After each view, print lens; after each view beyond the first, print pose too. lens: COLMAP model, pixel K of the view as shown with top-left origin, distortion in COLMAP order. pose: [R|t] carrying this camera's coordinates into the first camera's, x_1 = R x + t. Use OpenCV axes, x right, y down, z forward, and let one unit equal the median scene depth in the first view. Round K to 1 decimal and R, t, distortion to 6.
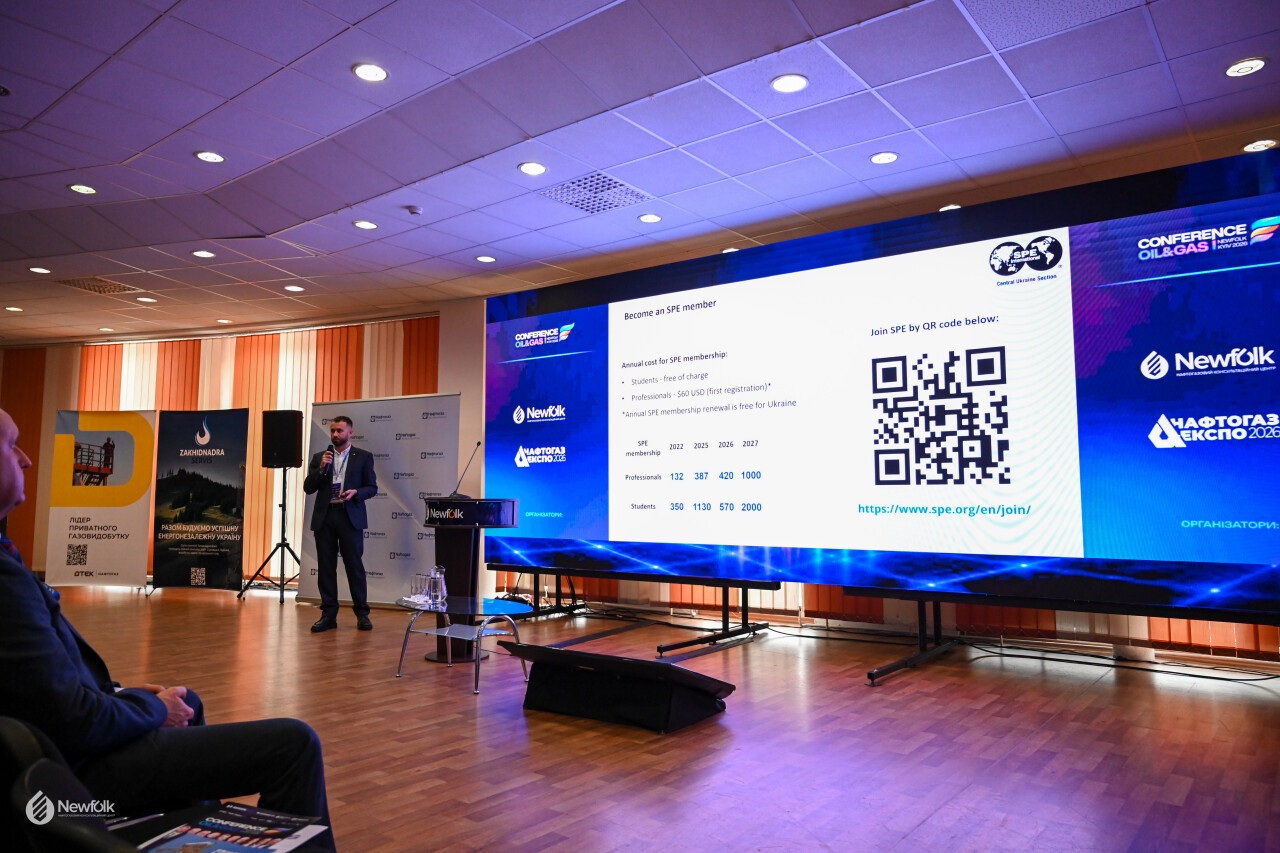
lens RADIAL K [[875.7, 0, 642.1], [0, 875.7, 420.8], [0, 0, 1]] dist [-0.006049, 0.002027]
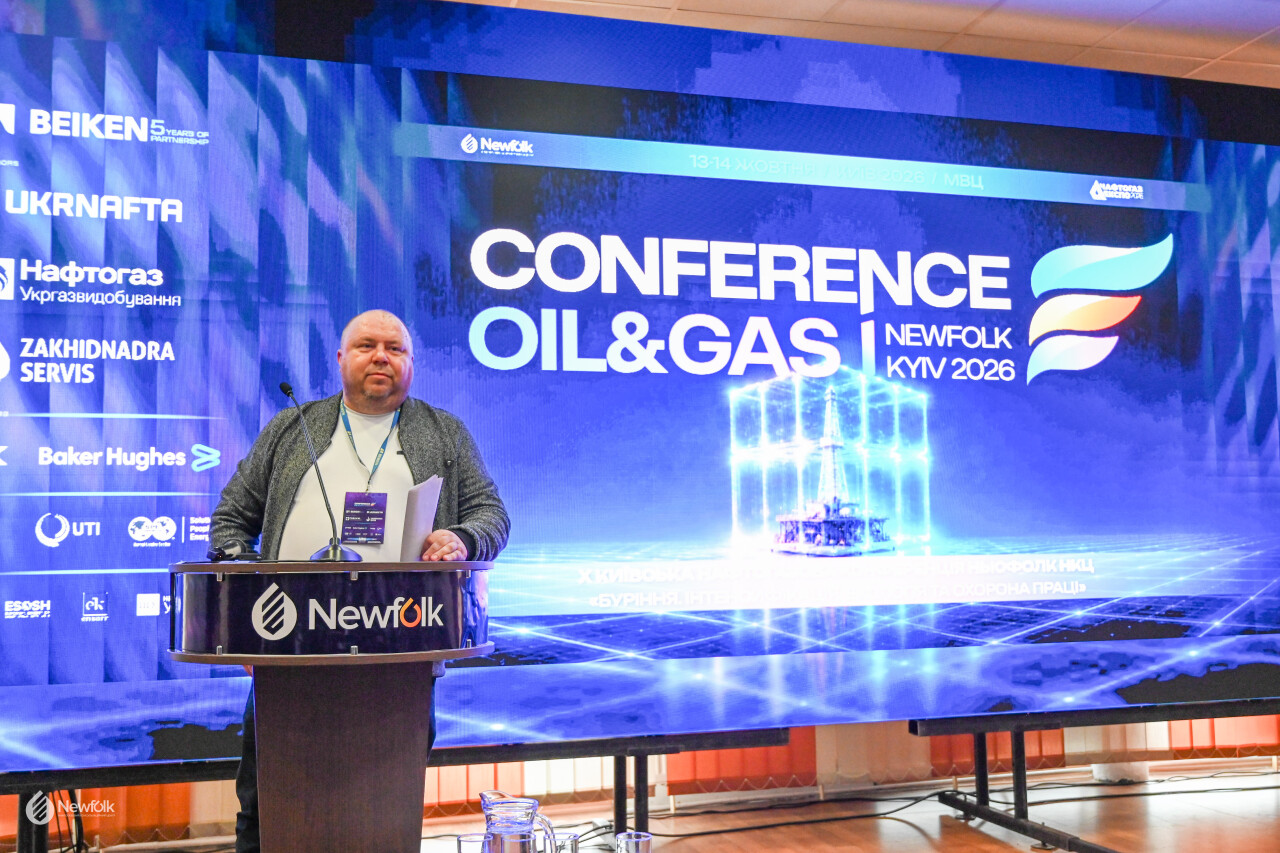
lens RADIAL K [[1375.3, 0, 664.6], [0, 1375.3, 430.3], [0, 0, 1]] dist [0.001393, -0.037786]
pose [[0.597351, 0.062032, 0.799577, -0.410771], [-0.052316, 0.997895, -0.038333, 0.043586], [-0.800272, -0.018933, 0.599339, 0.493418]]
